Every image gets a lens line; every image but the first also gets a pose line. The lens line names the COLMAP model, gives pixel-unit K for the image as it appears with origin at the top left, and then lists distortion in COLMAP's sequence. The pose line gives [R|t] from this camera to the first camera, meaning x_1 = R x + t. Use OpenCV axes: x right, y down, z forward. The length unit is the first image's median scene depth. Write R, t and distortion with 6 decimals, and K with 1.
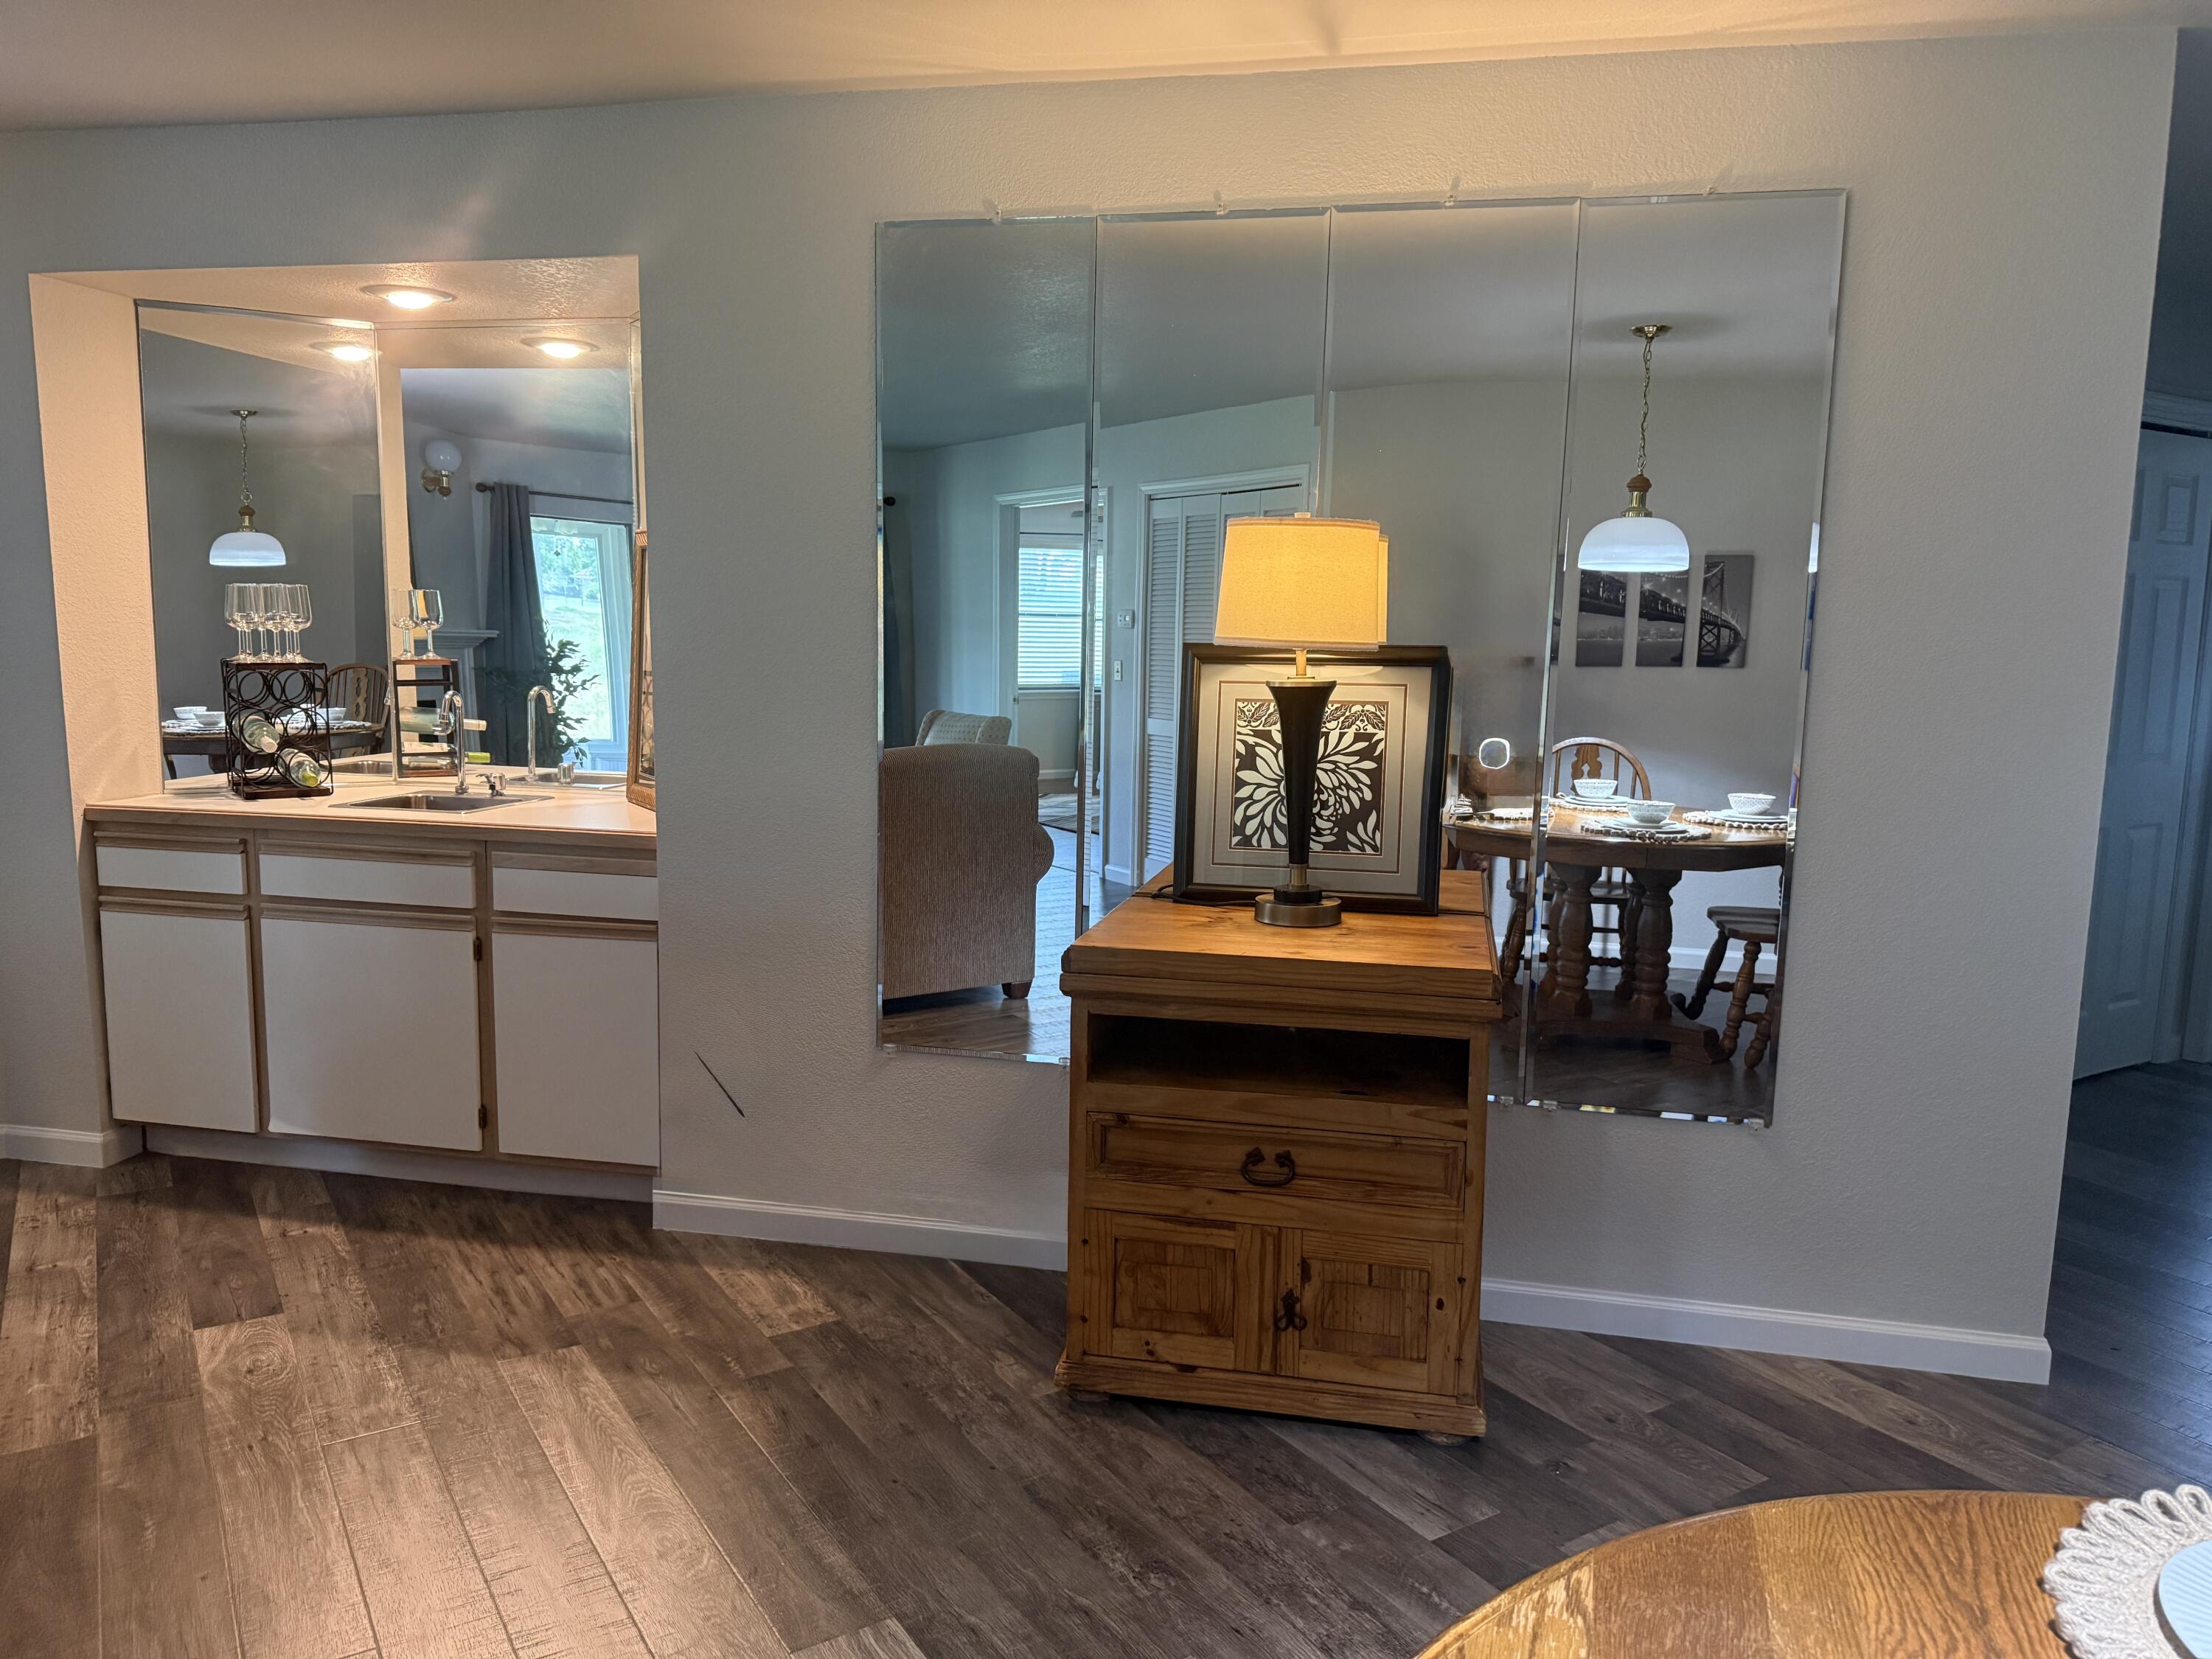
lens RADIAL K [[1638.8, 0, 1106.0], [0, 1638.8, 829.5], [0, 0, 1]] dist [0.016481, -0.001944]
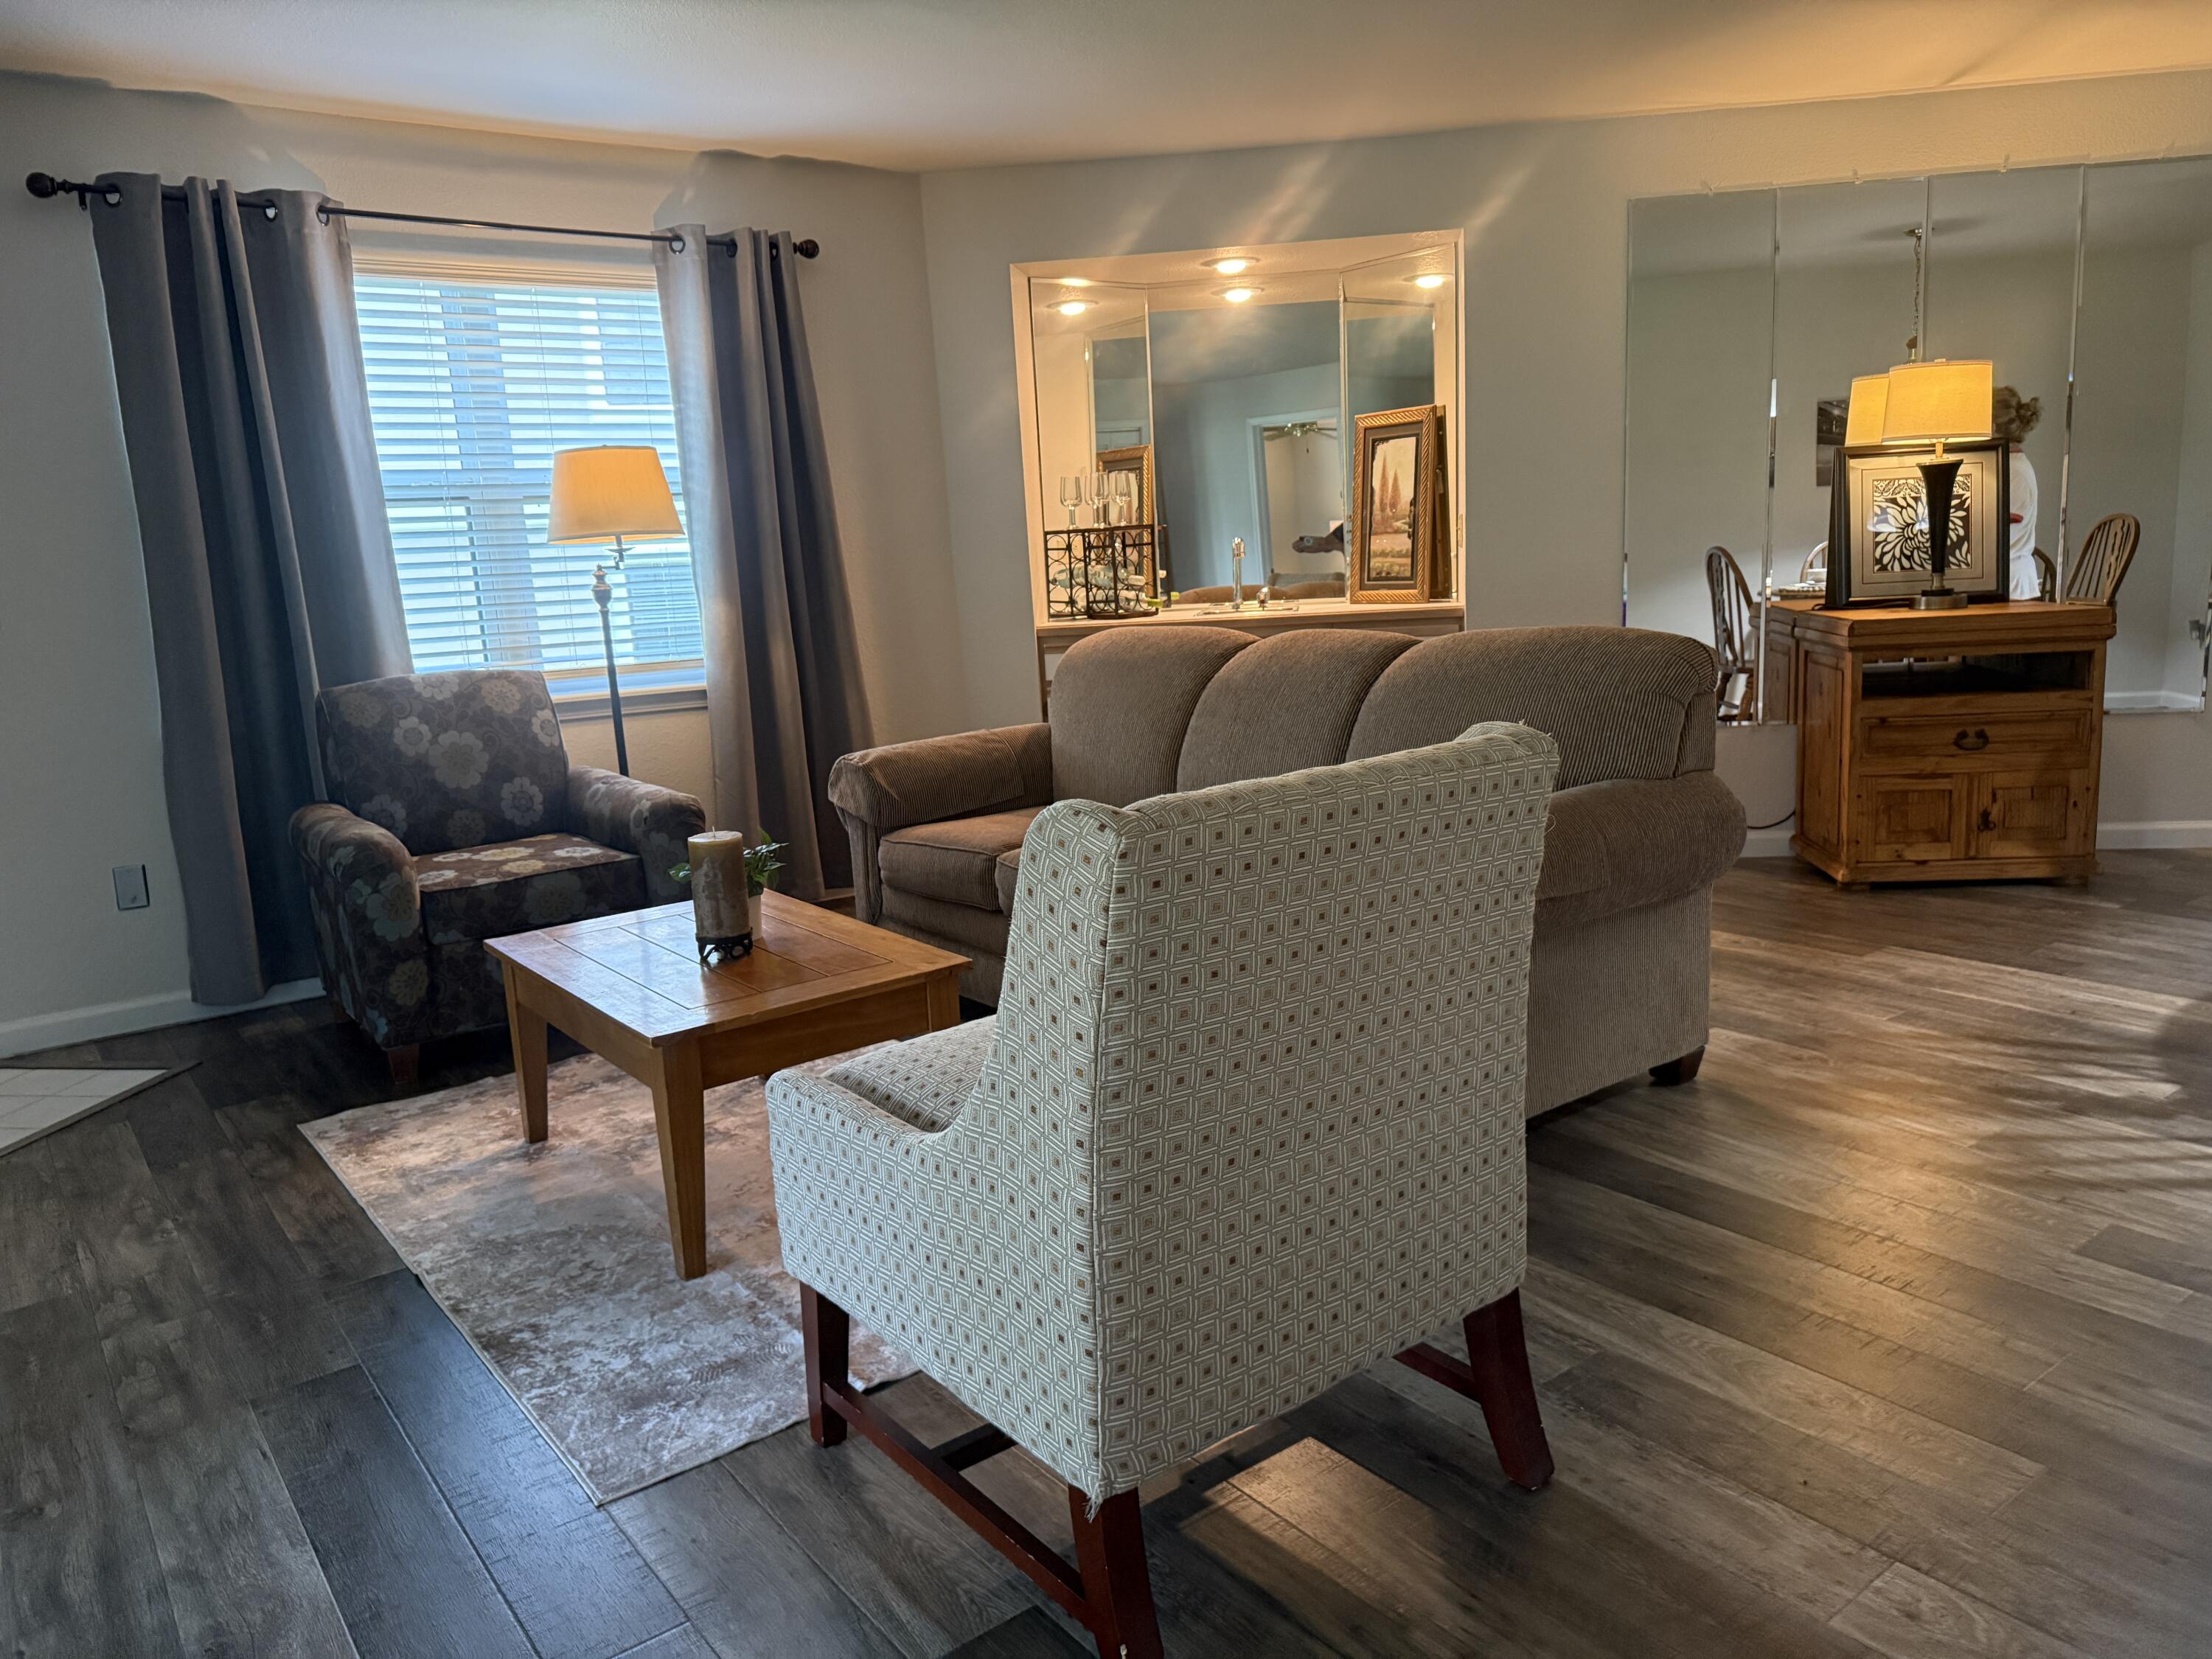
lens RADIAL K [[1569.4, 0, 1106.0], [0, 1569.4, 829.5], [0, 0, 1]] dist [-0.006662, -0.002177]
pose [[0.992168, -0.094009, 0.082245, -0.800870], [0.088332, 0.993618, 0.070144, 0.084455], [-0.088315, -0.062329, 0.994141, -0.489854]]
